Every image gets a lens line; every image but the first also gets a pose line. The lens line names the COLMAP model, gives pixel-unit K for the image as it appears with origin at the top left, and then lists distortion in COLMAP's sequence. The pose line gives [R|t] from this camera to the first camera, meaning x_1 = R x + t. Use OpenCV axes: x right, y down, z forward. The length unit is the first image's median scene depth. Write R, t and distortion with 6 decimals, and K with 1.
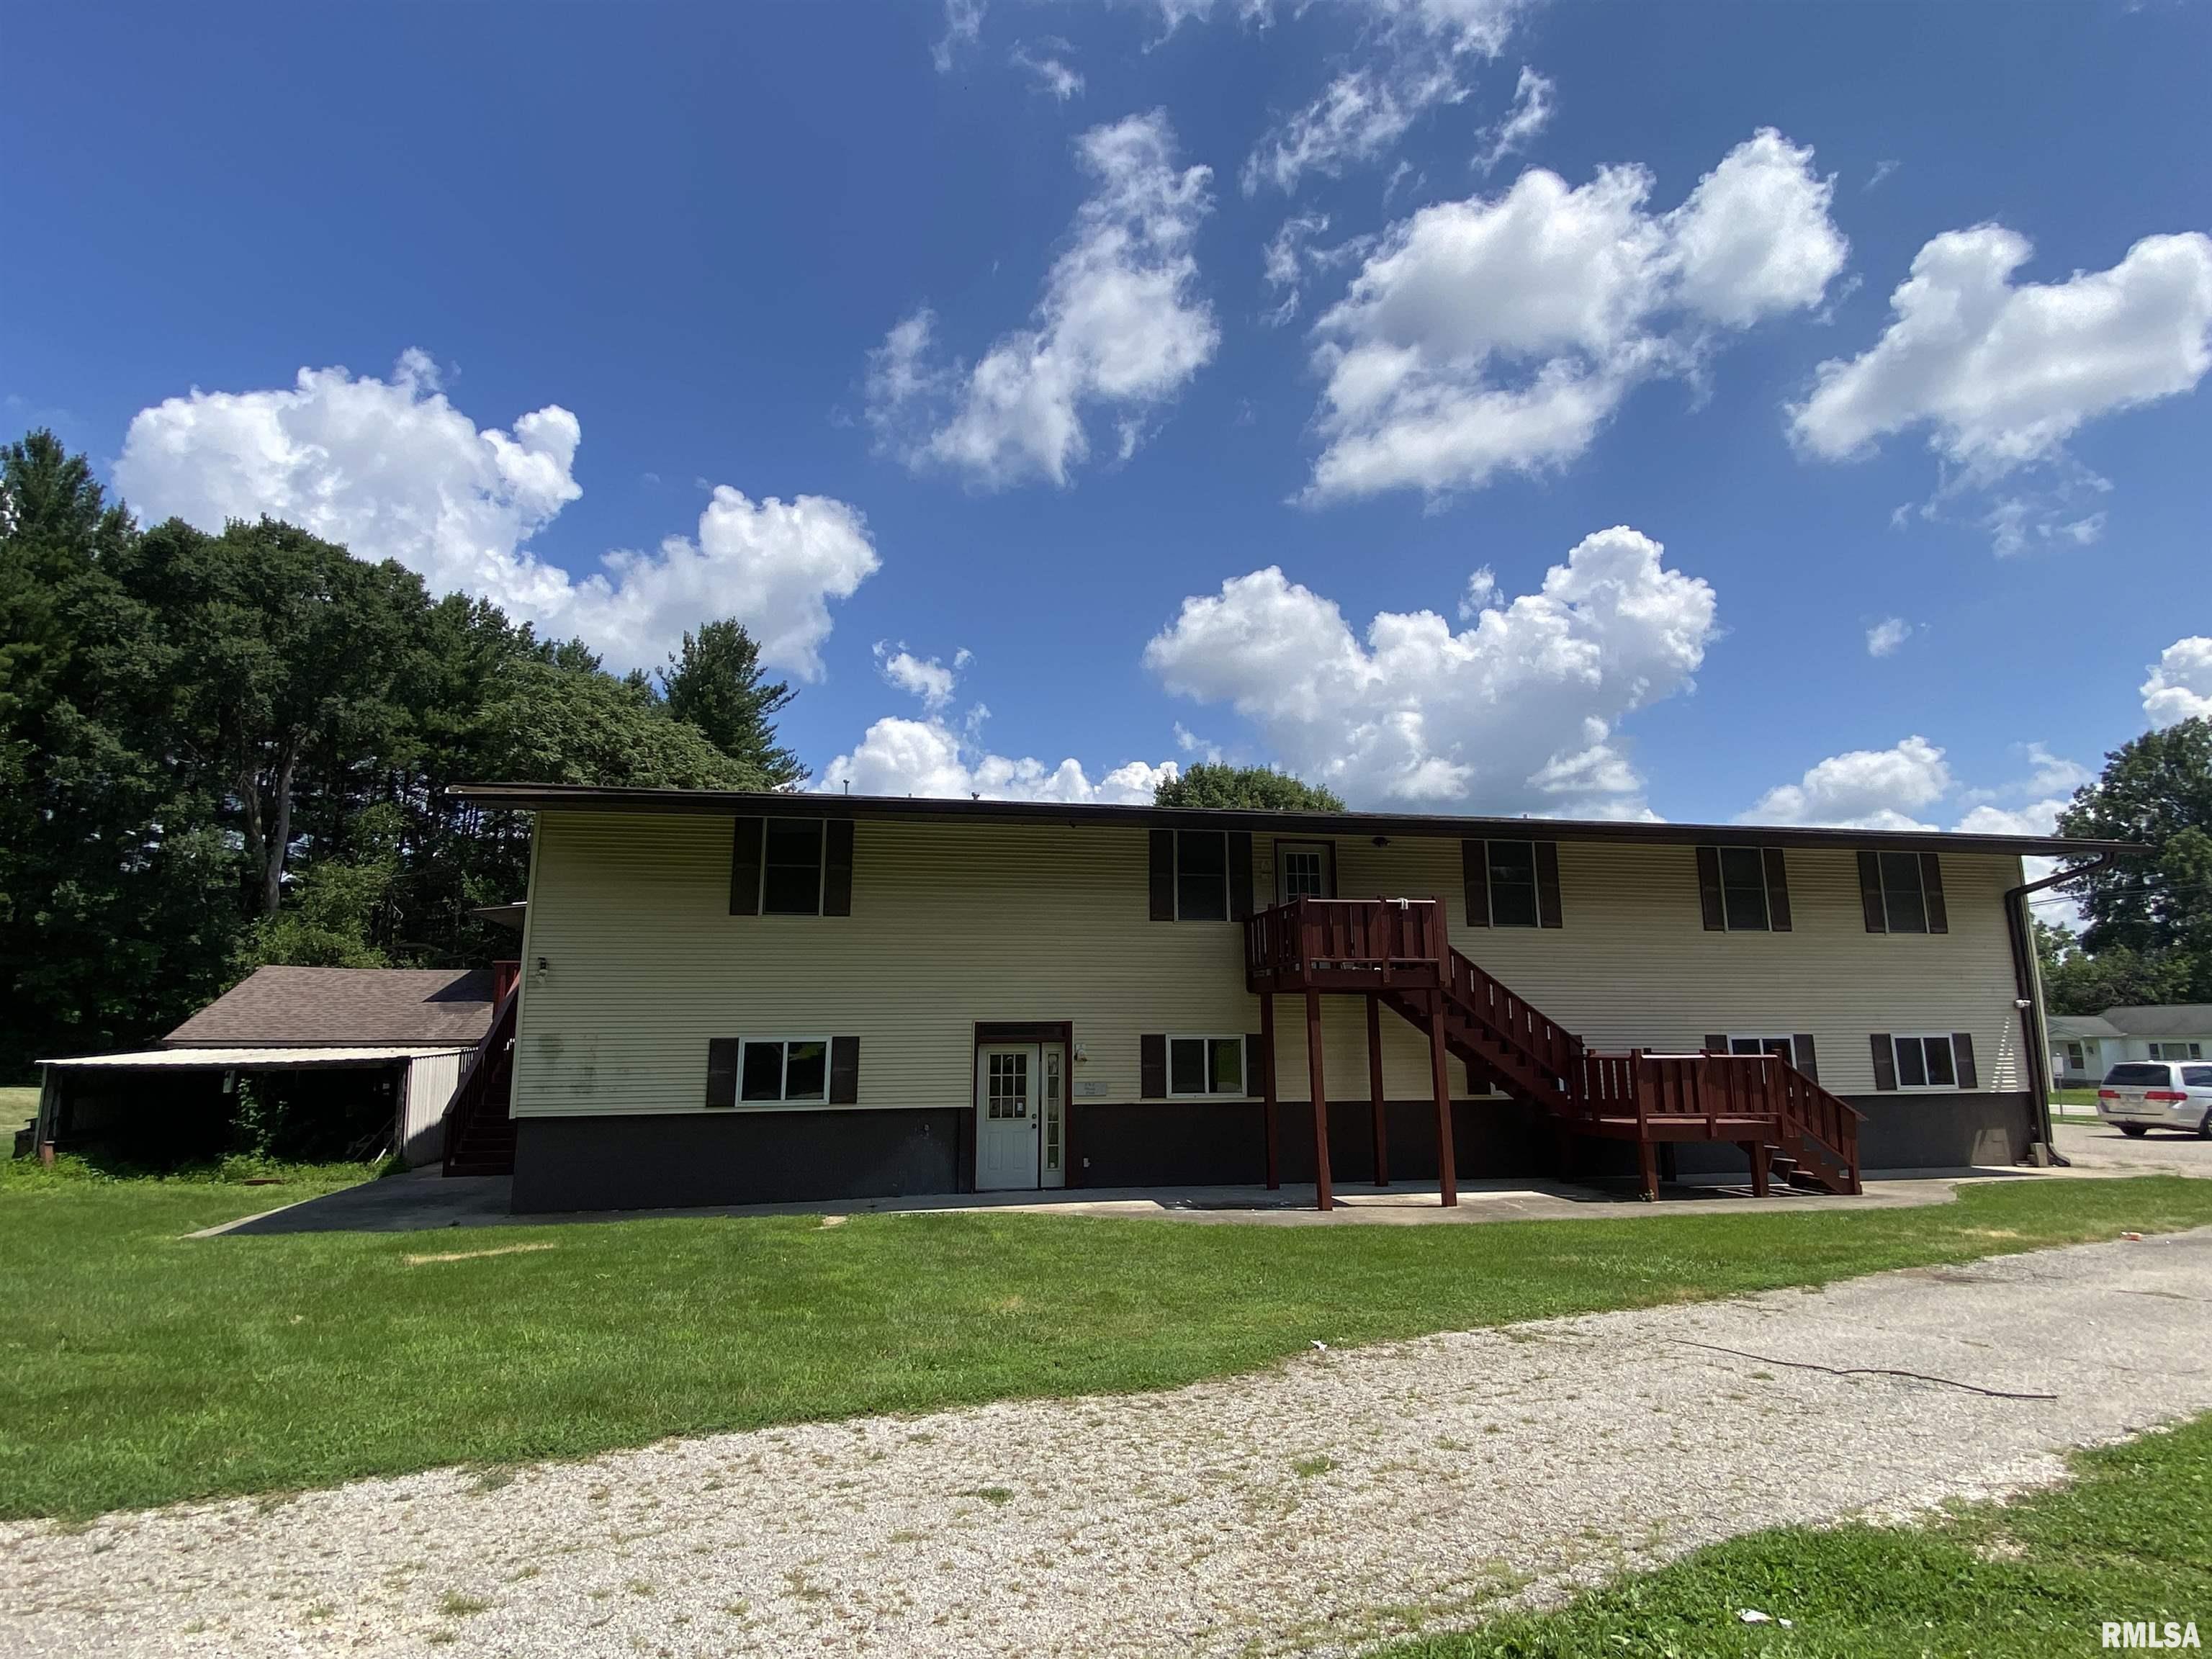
lens RADIAL K [[1096.1, 0, 1225.8], [0, 1096.1, 827.6], [0, 0, 1]] dist [0.071085, -0.079714]
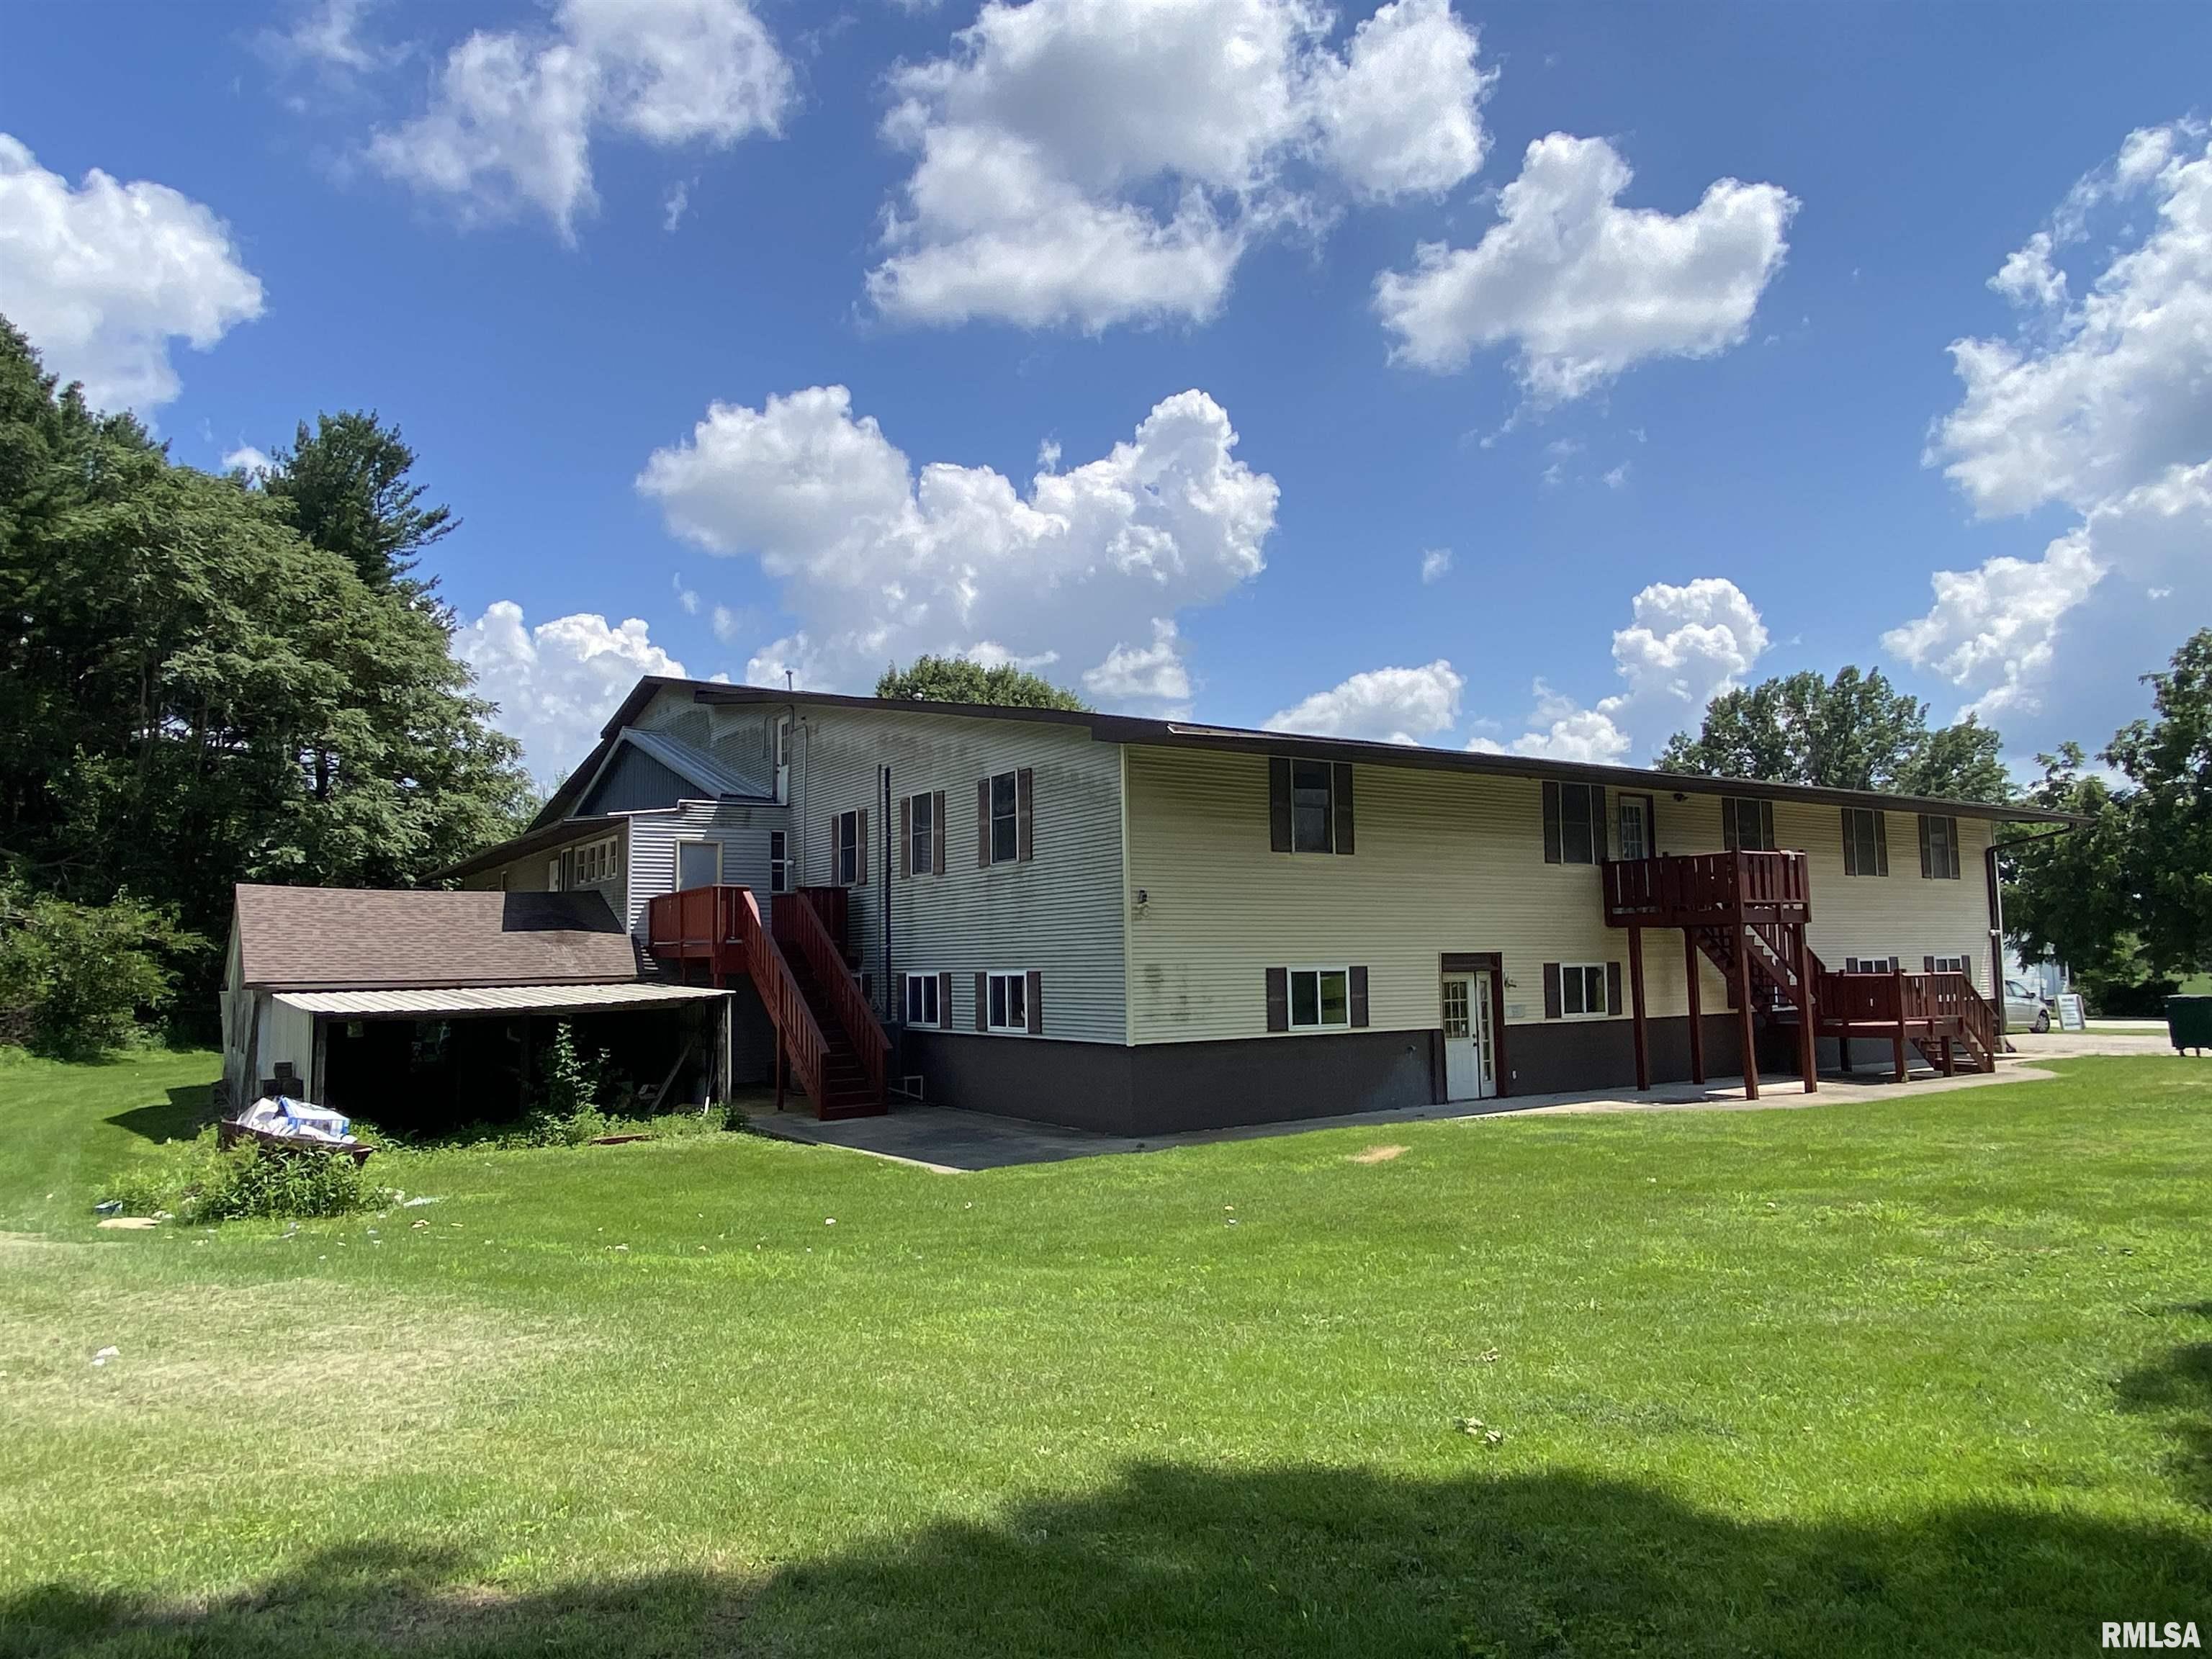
lens RADIAL K [[1351.1, 0, 1106.0], [0, 1351.1, 829.5], [0, 0, 1]] dist [0.000562, -0.000931]
pose [[0.932219, 0.027976, 0.360811, -0.156658], [-0.058727, 0.995487, 0.074544, -0.003992], [-0.357097, -0.090681, 0.929655, -0.018179]]
